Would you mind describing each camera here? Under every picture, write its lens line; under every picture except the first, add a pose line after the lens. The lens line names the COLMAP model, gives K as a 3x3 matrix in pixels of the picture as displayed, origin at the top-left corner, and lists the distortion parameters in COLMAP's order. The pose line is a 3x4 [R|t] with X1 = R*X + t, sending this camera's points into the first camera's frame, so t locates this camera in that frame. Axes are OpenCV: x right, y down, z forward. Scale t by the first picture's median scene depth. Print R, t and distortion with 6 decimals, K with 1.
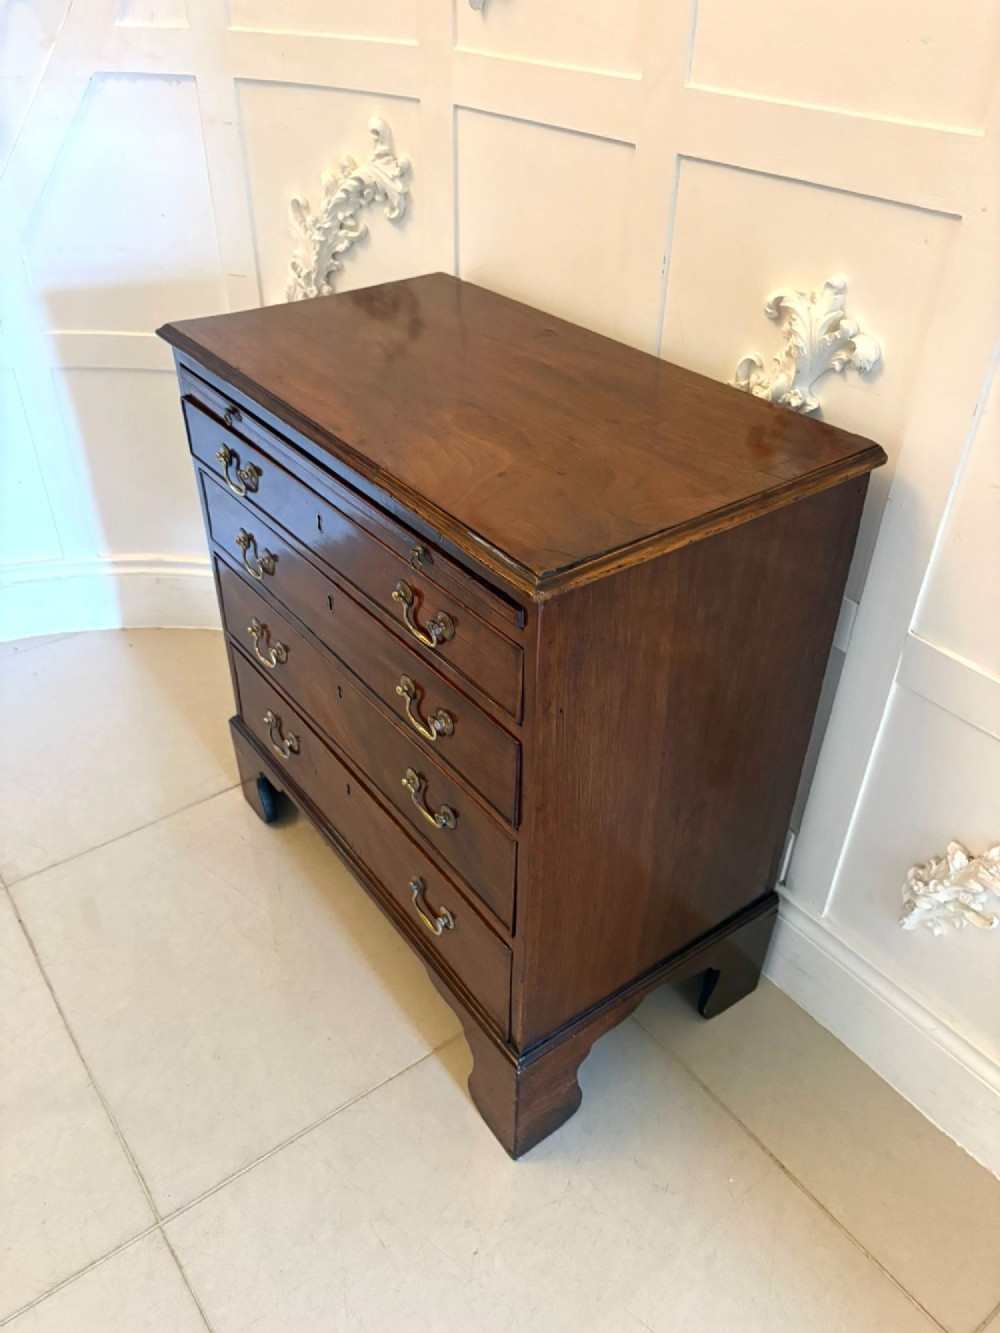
lens RADIAL K [[1025.8, 0, 498.7], [0, 1025.8, 664.1], [0, 0, 1]] dist [0.013567, -0.006829]
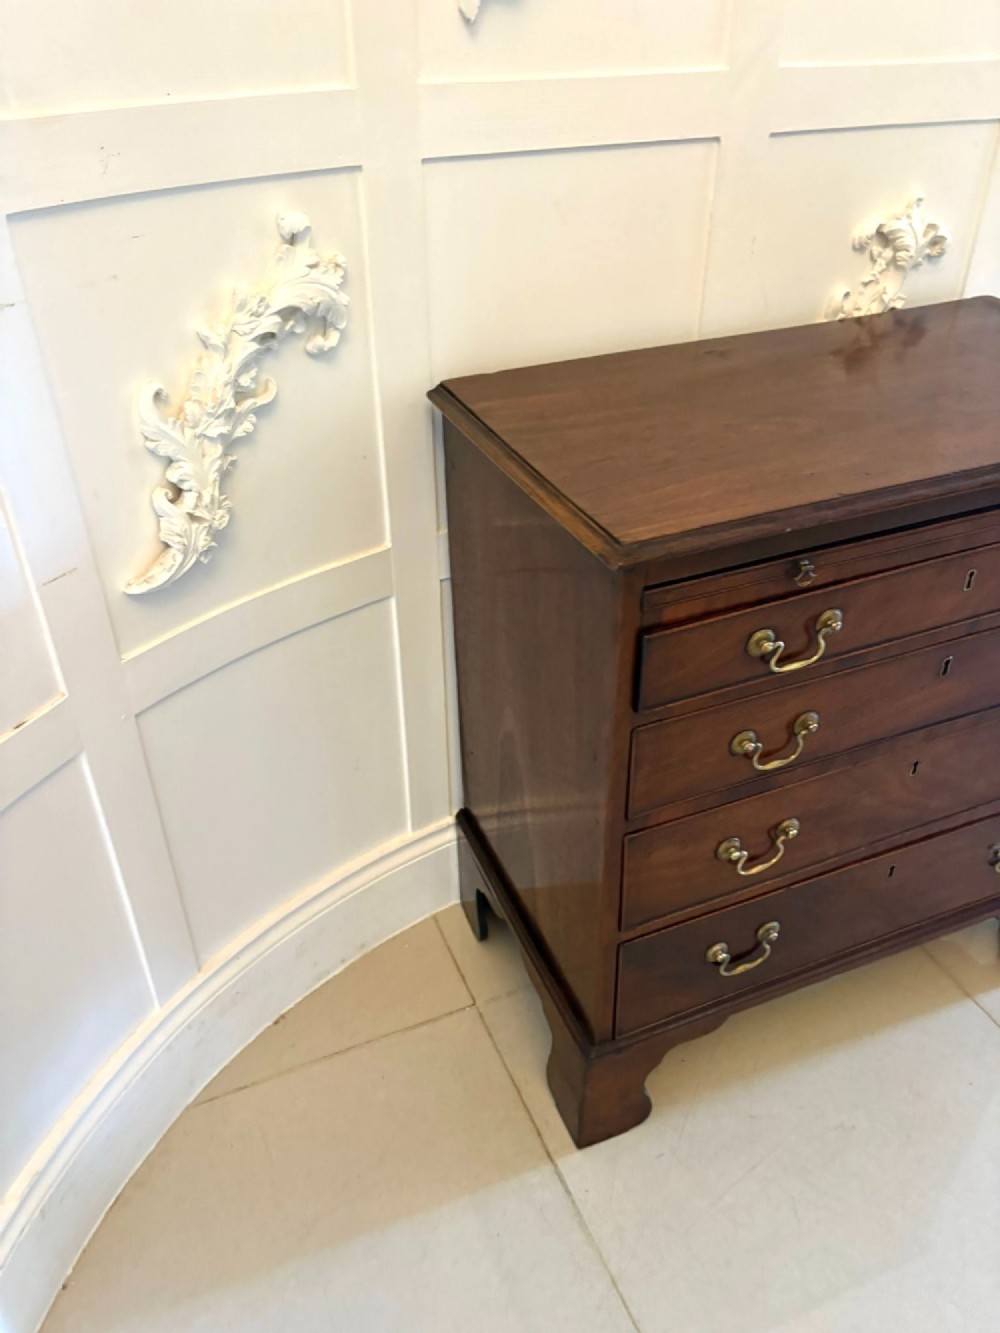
lens RADIAL K [[1025.8, 0, 490.1], [0, 1025.8, 678.2], [0, 0, 1]] dist [0.013567, -0.006829]
pose [[0.243919, -0.563229, 0.789479, -0.899466], [0.579909, 0.737199, 0.346762, -0.548247], [-0.777309, 0.373244, 0.506438, 0.806085]]
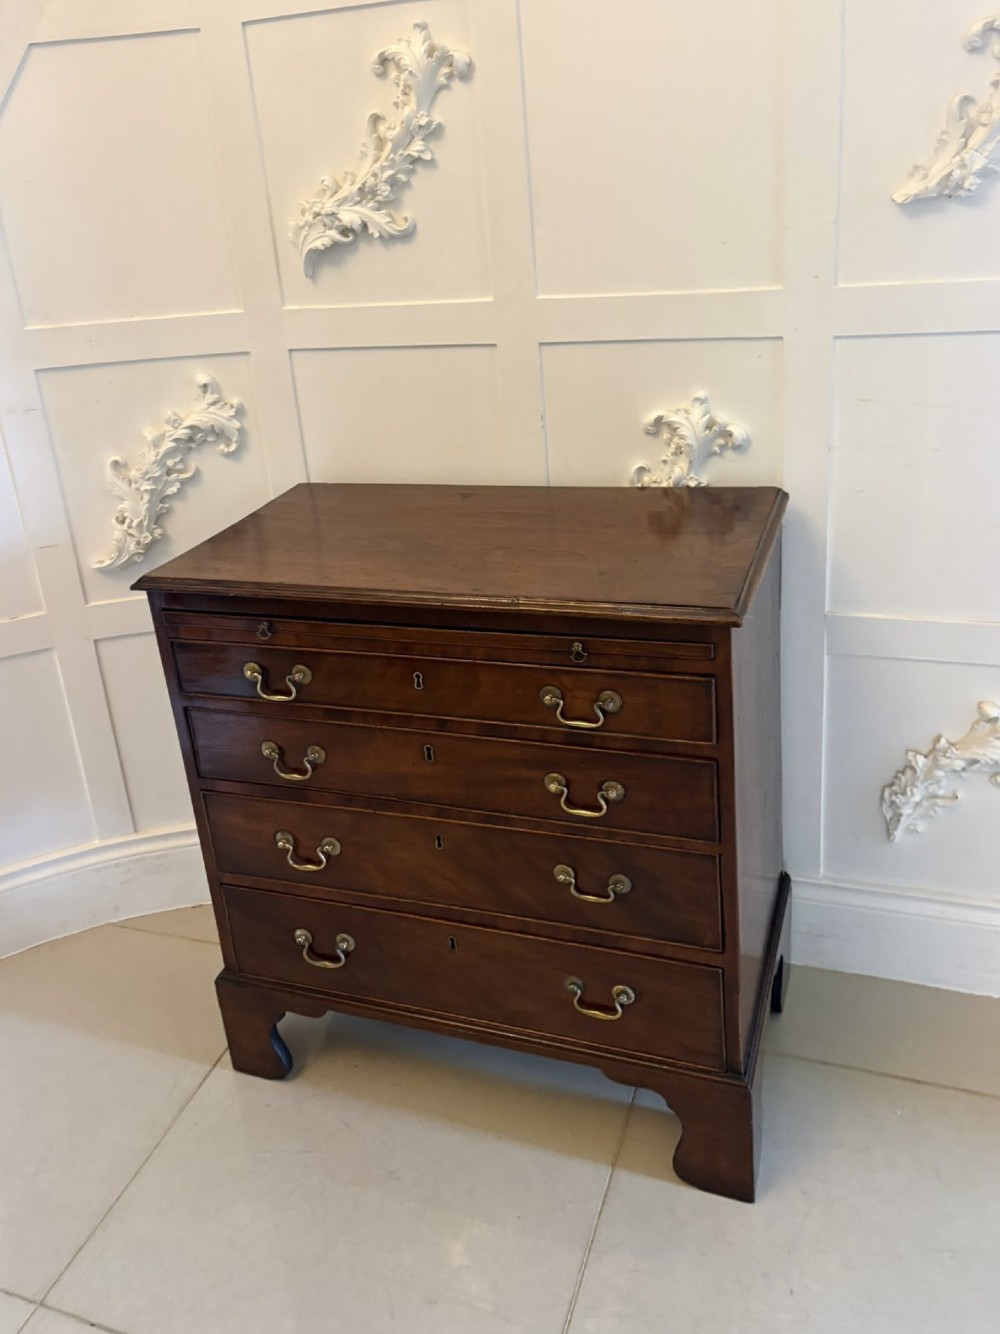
lens RADIAL K [[1097.5, 0, 490.1], [0, 1097.5, 543.1], [0, 0, 1]] dist [0.000596, 0.009256]
pose [[0.830713, -0.260541, 0.491969, -0.583378], [0.398532, 0.895357, -0.198769, -0.002133], [-0.388700, 0.361185, 0.847619, -0.084908]]
